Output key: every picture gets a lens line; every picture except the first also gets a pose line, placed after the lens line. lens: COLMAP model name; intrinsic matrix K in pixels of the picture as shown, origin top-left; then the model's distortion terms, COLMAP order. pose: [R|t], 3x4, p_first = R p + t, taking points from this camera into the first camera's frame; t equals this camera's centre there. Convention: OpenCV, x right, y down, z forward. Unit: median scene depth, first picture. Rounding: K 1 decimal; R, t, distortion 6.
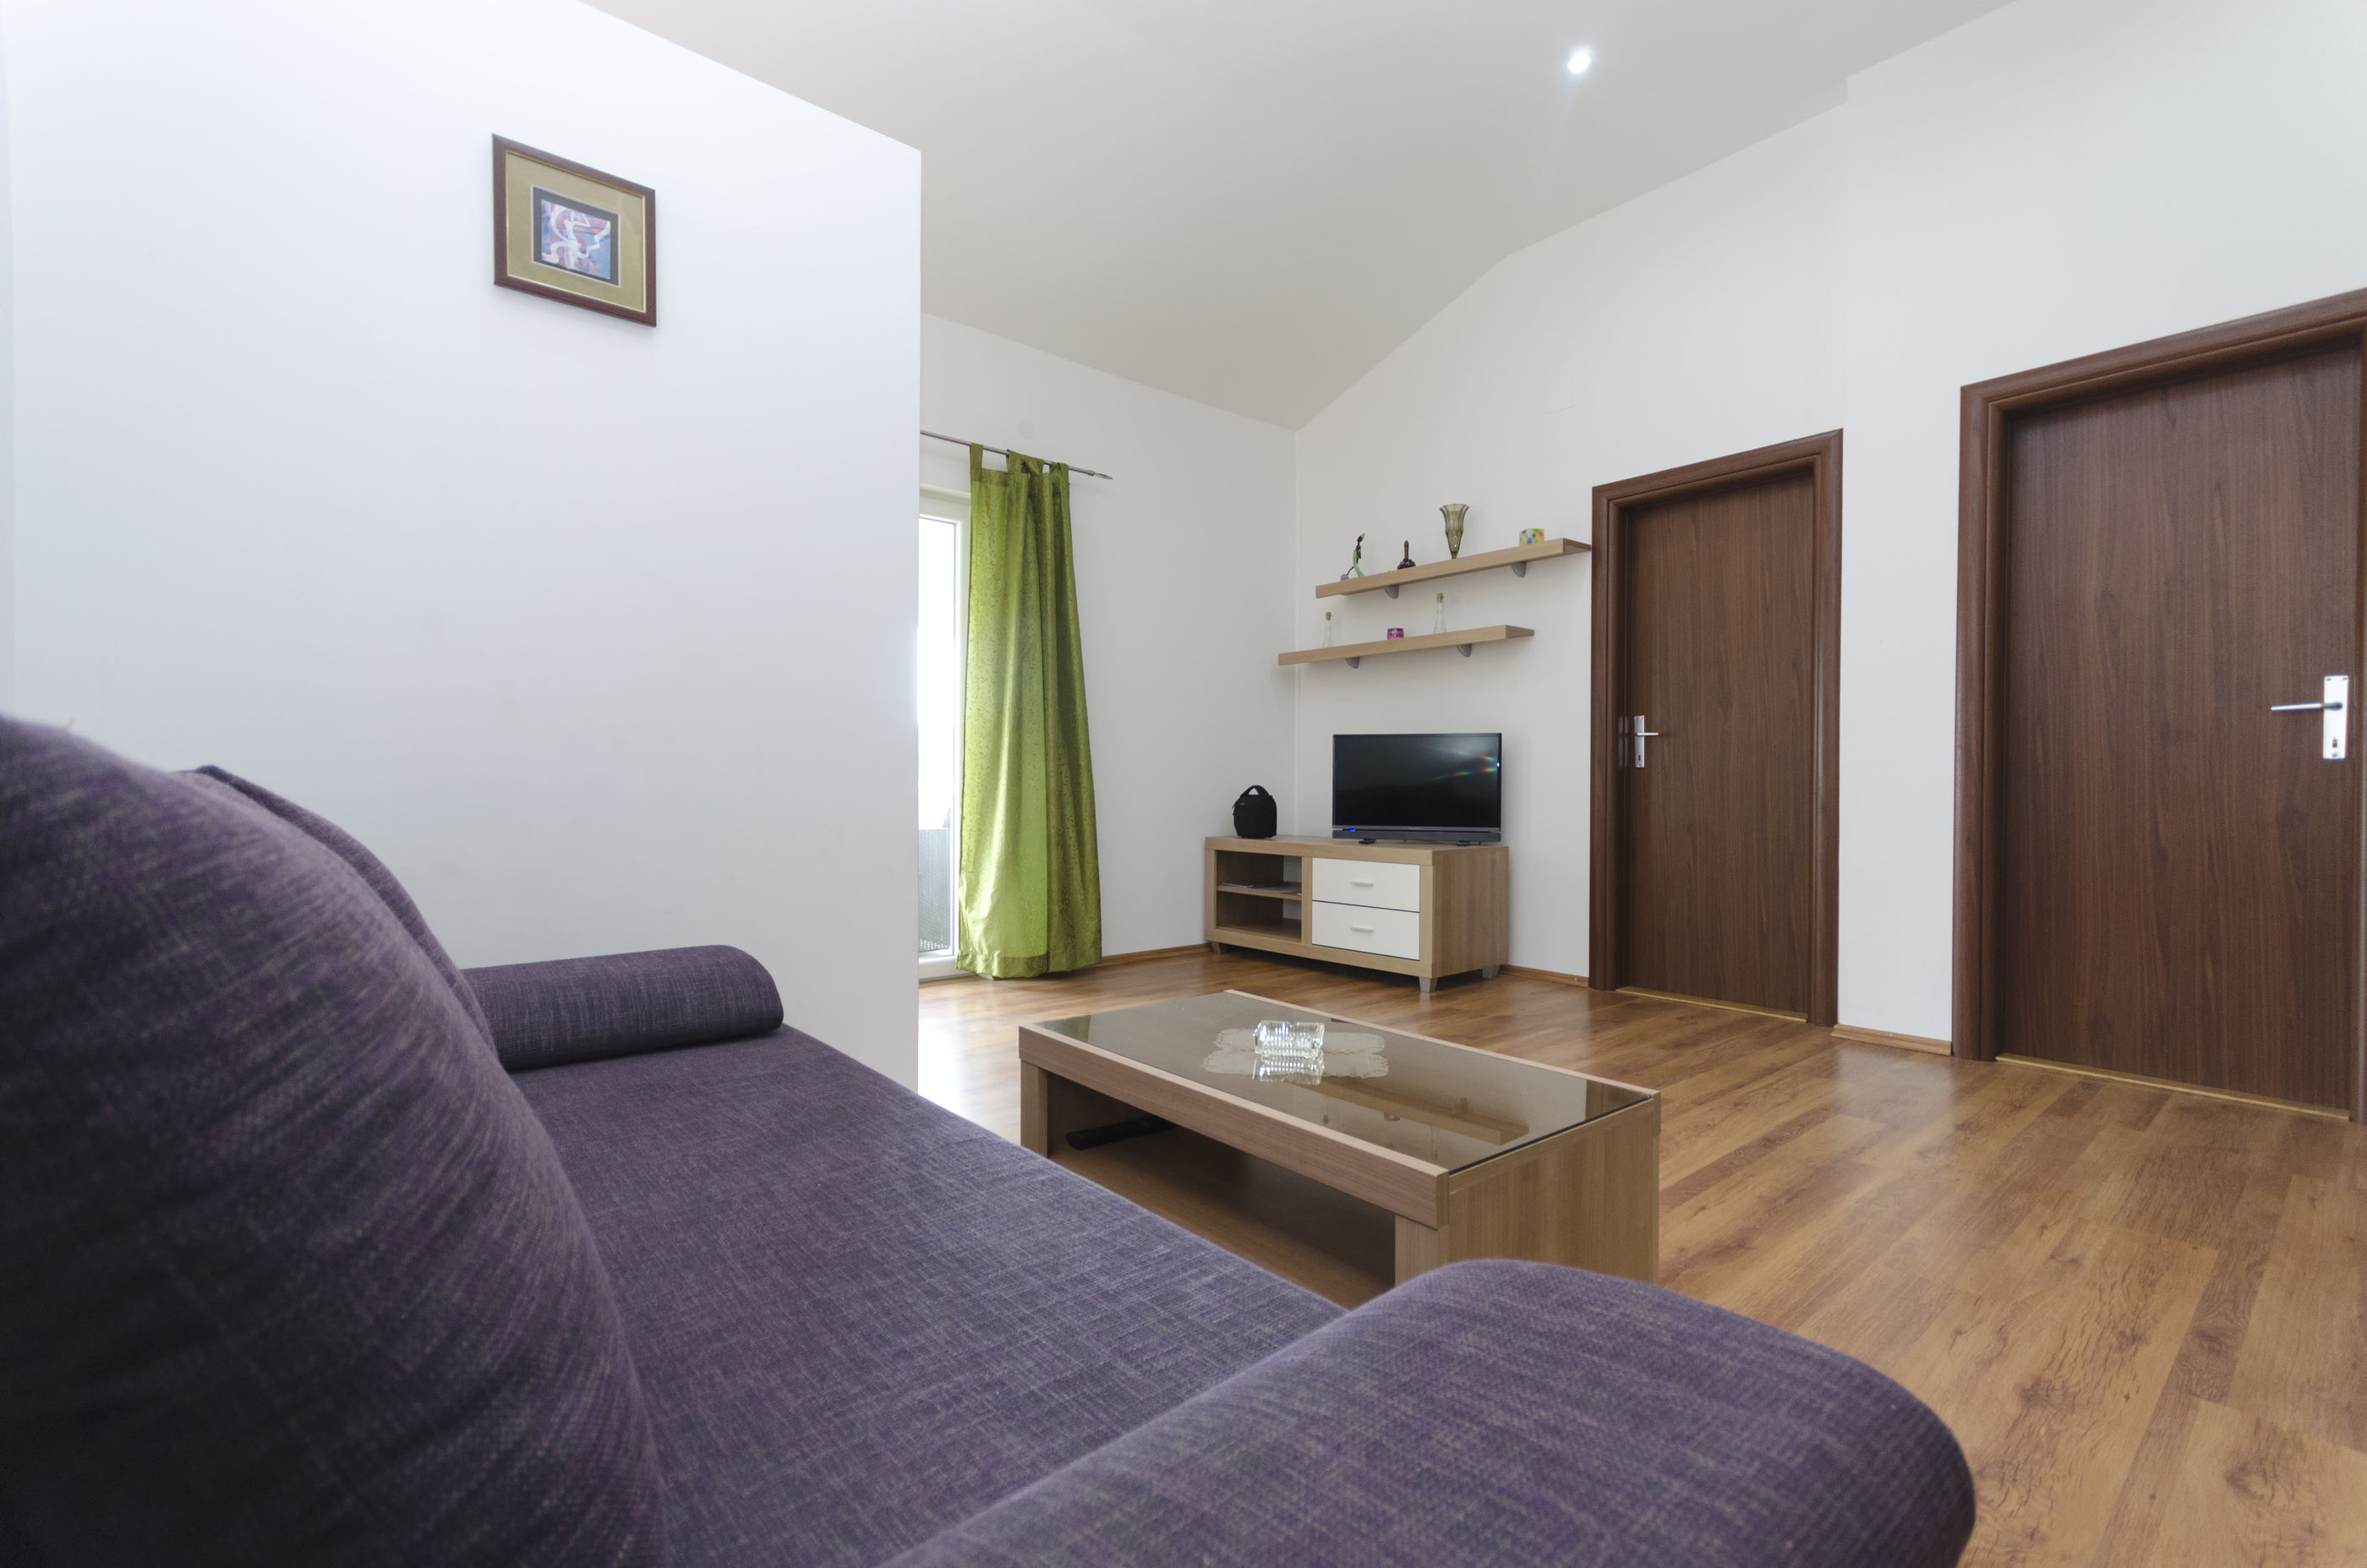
lens RADIAL K [[1033.9, 0, 1189.9], [0, 1033.9, 788.4], [0, 0, 1]] dist [0.003749, 0.001444]
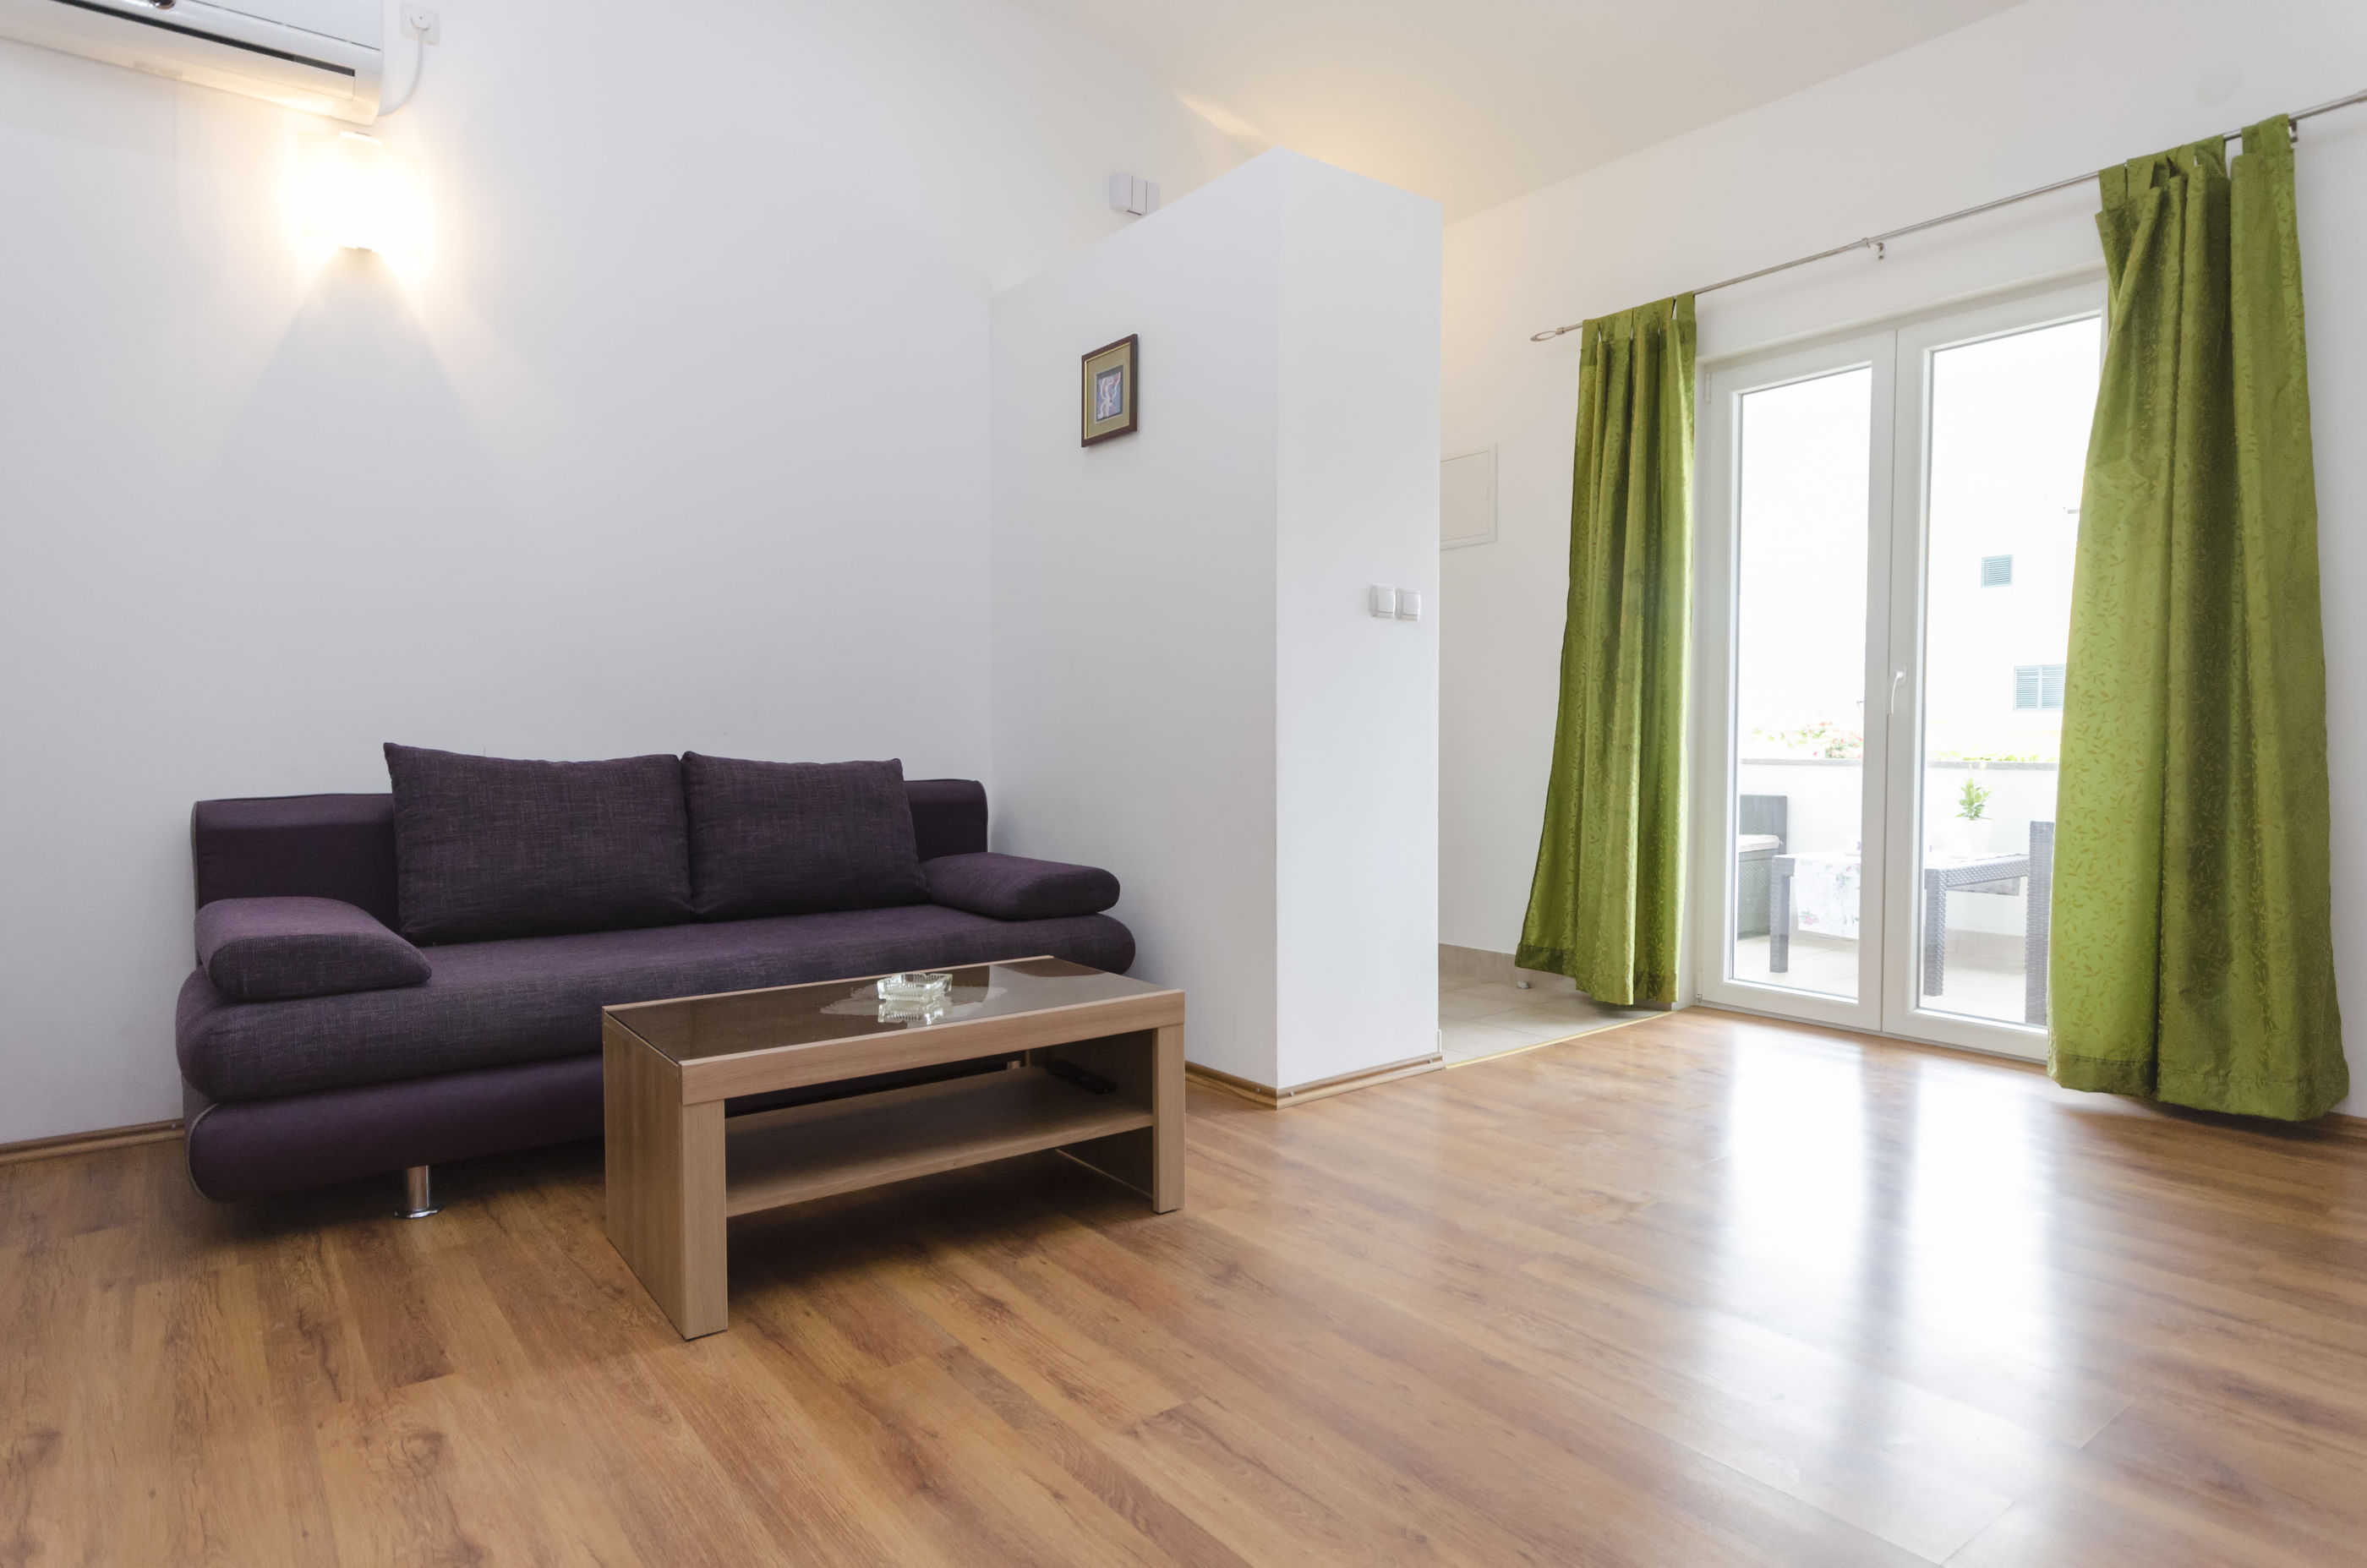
lens RADIAL K [[1315.7, 0, 1181.7], [0, 1315.7, 784.5], [0, 0, 1]] dist [0.011463, -0.005718]
pose [[-0.054458, 0.033710, -0.997947, 1.360463], [-0.001902, 0.999425, 0.033863, -0.026205], [0.998514, 0.003742, -0.054363, 1.229421]]
